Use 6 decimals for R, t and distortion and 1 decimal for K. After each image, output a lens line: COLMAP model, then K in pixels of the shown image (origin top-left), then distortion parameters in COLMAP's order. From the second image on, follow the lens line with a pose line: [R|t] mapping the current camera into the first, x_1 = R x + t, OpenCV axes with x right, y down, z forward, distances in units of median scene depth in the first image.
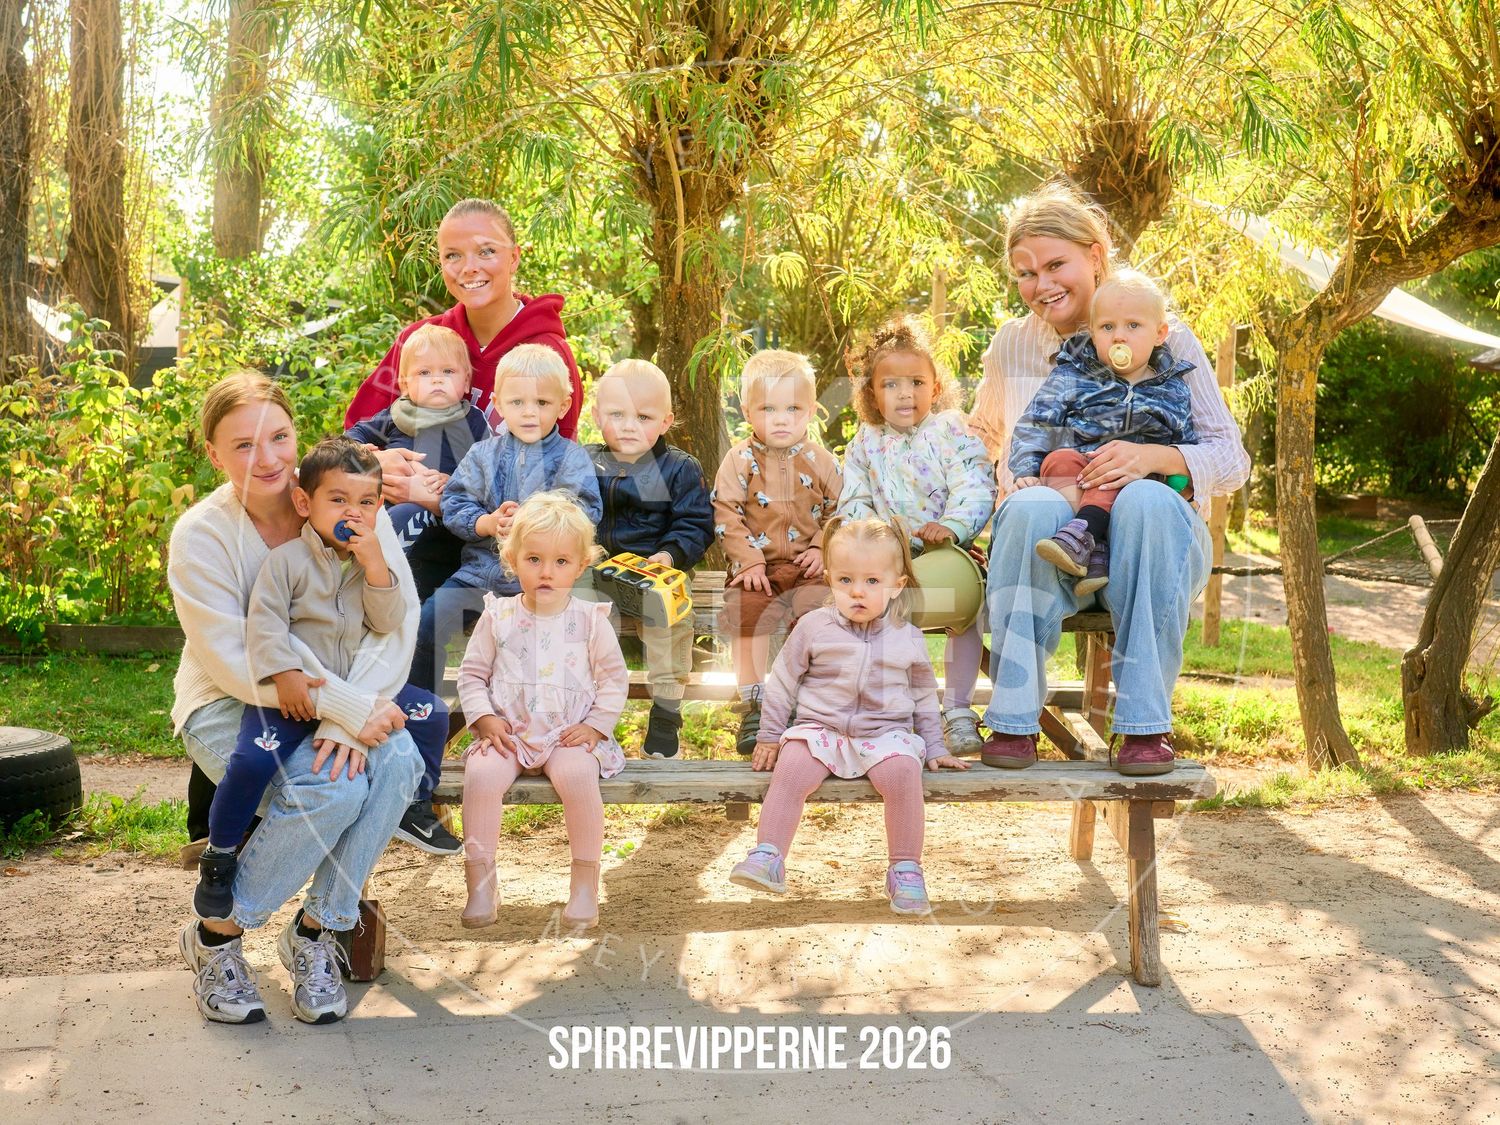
lens RADIAL K [[1882.2, 0, 769.6], [0, 1882.2, 561.0], [0, 0, 1]] dist [-0.018908, -0.050695]
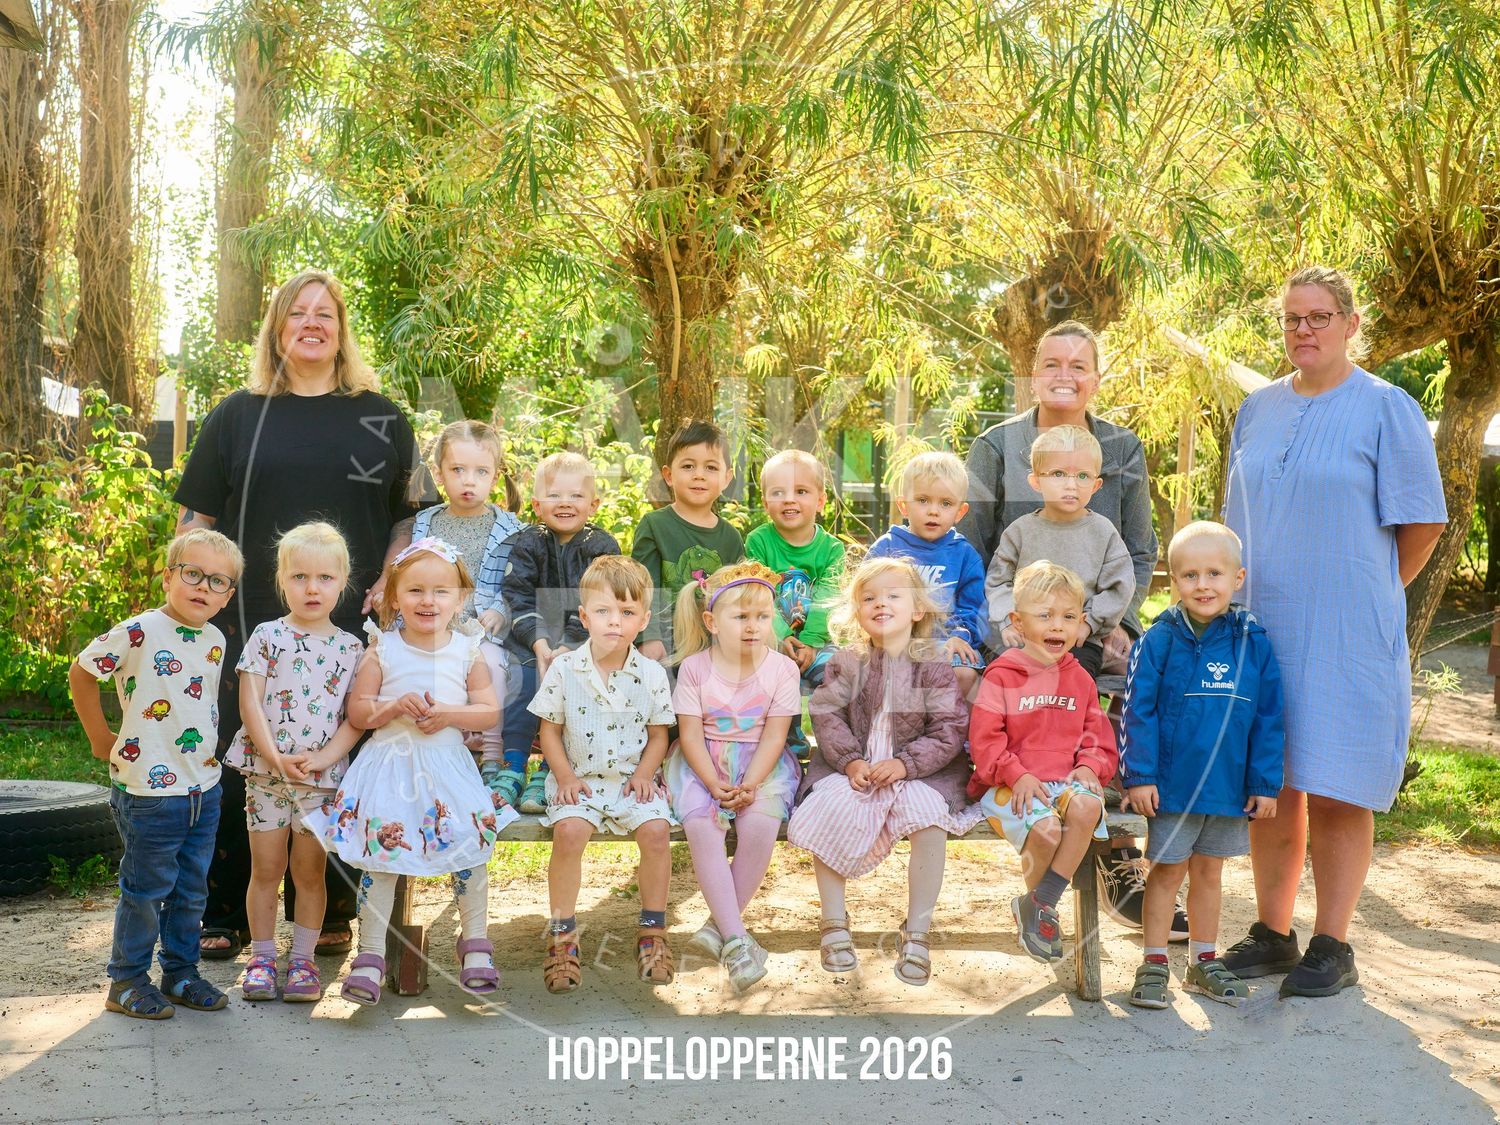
lens RADIAL K [[2036.8, 0, 740.1], [0, 2036.8, 589.3], [0, 0, 1]] dist [-0.007384, -0.083795]
pose [[0.999981, 0.005349, 0.003201, -0.013150], [-0.005269, 0.999686, -0.024507, 0.002730], [-0.003331, 0.024490, 0.999695, -0.171566]]
